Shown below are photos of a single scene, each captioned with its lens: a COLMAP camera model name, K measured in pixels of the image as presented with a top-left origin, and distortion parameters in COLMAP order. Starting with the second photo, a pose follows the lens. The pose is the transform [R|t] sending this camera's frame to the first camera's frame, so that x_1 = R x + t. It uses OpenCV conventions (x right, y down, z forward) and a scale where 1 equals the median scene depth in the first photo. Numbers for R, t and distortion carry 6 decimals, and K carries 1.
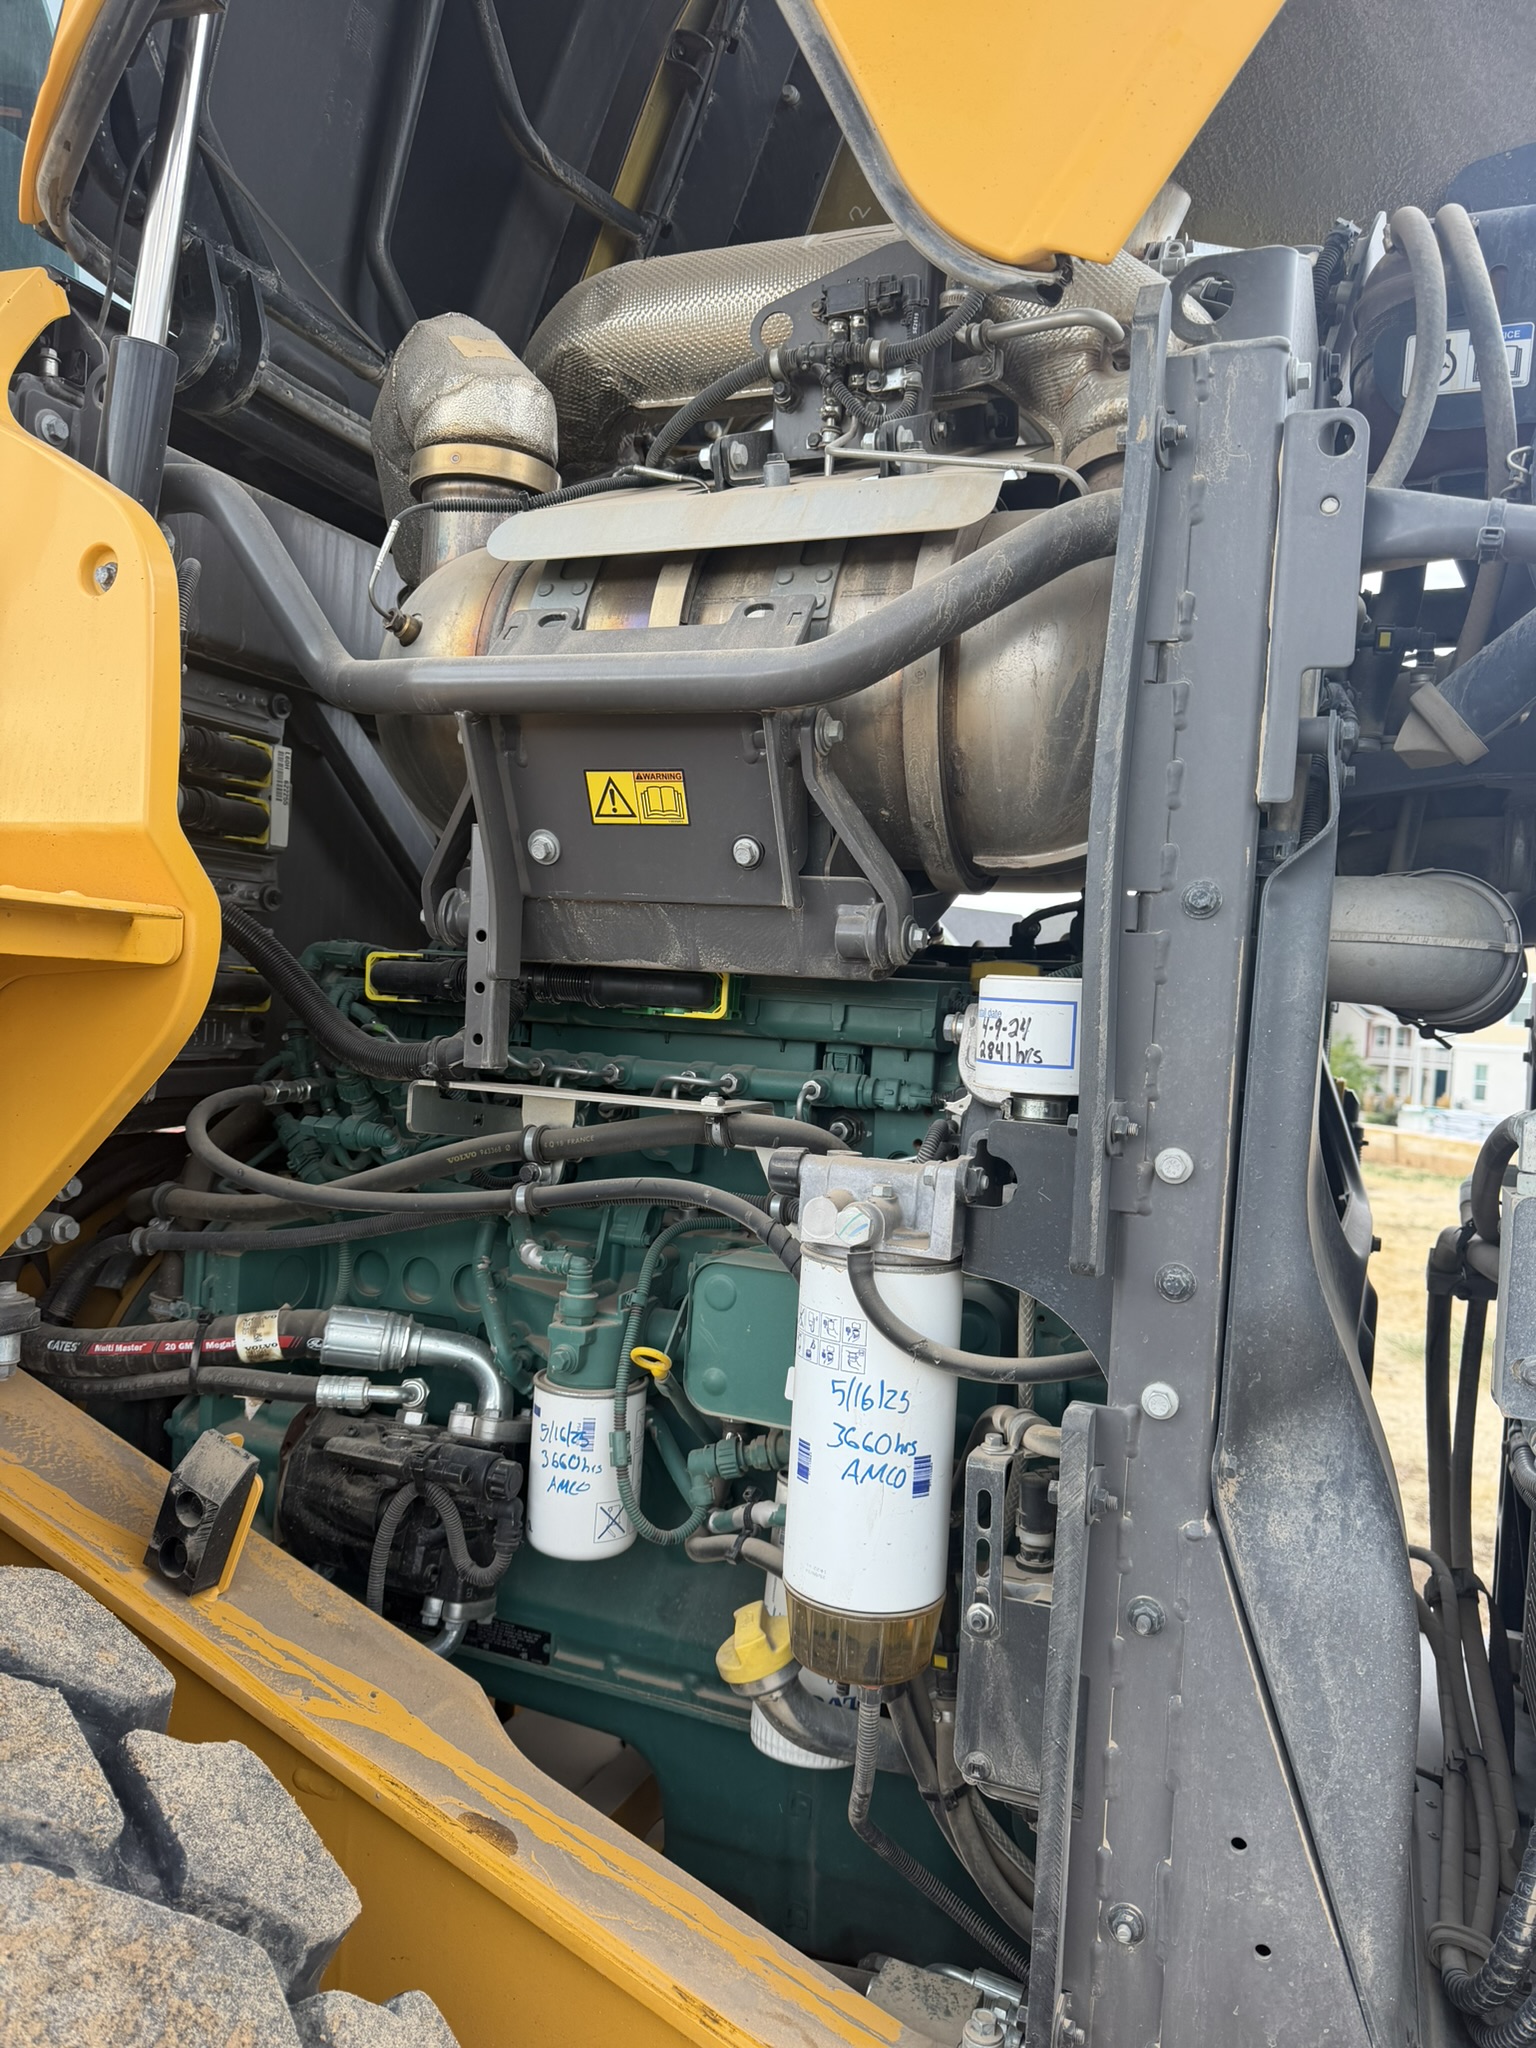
lens RADIAL K [[1443.8, 0, 768.5], [0, 1443.8, 1014.9], [0, 0, 1]] dist [0.049666, -0.070275]
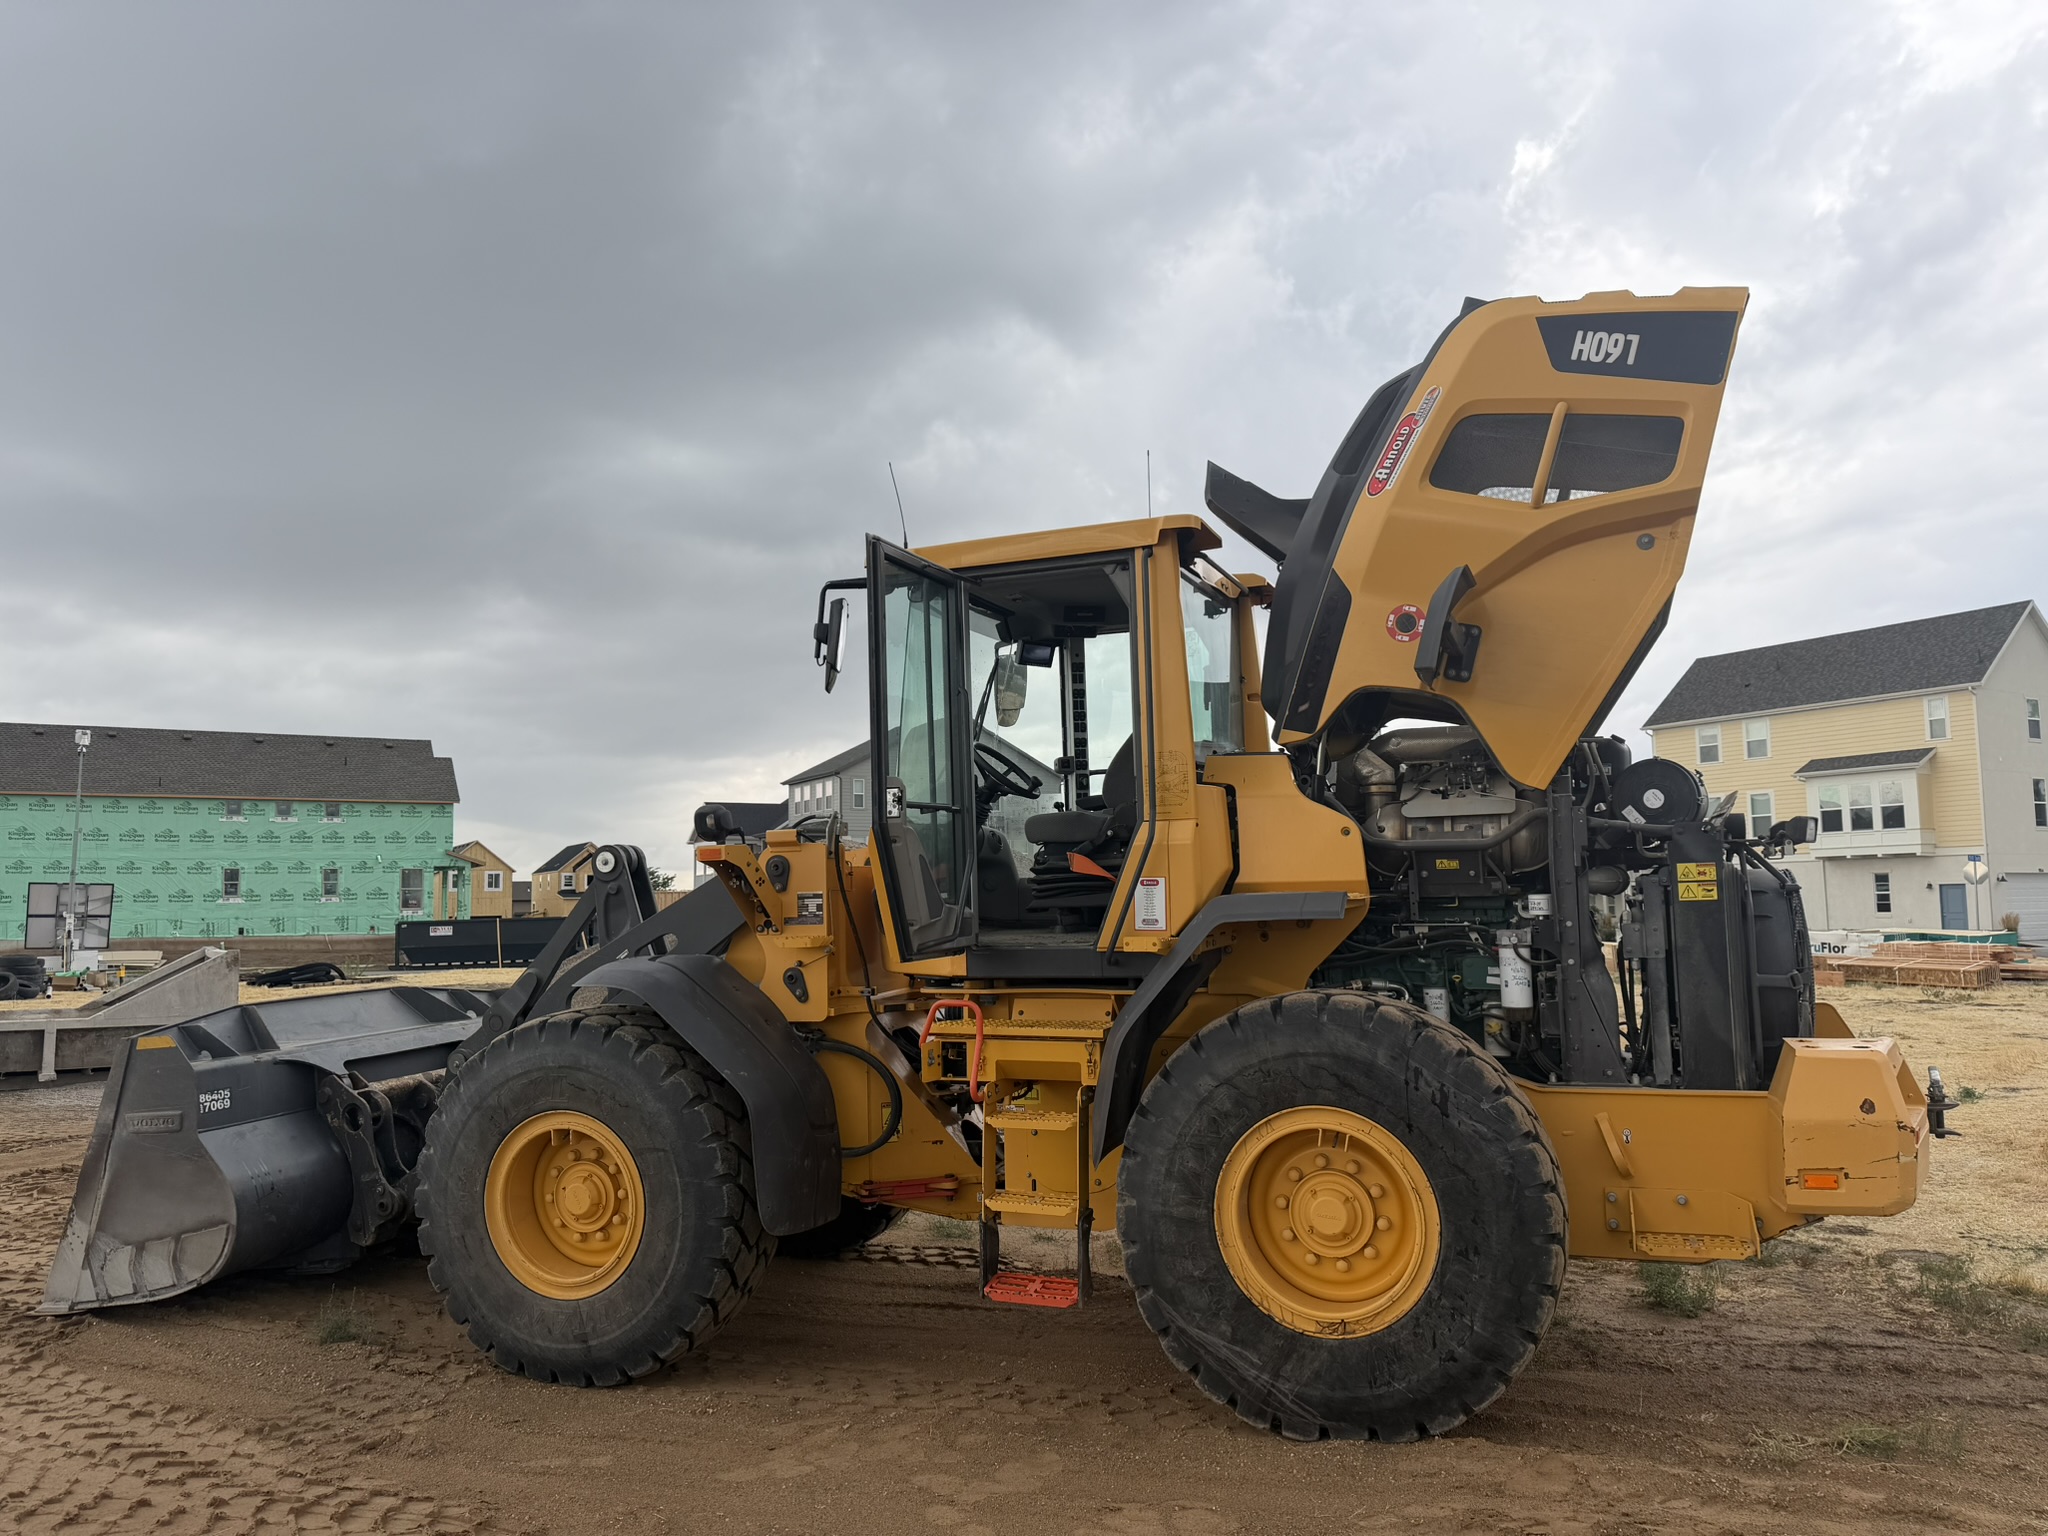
lens RADIAL K [[1443.8, 0, 1036.2], [0, 1443.8, 750.5], [0, 0, 1]] dist [0.049666, -0.070275]
pose [[0.995572, -0.085683, 0.038675, -1.733094], [0.088800, 0.992175, -0.087764, -0.232785], [-0.030852, 0.090809, 0.995390, -4.152447]]
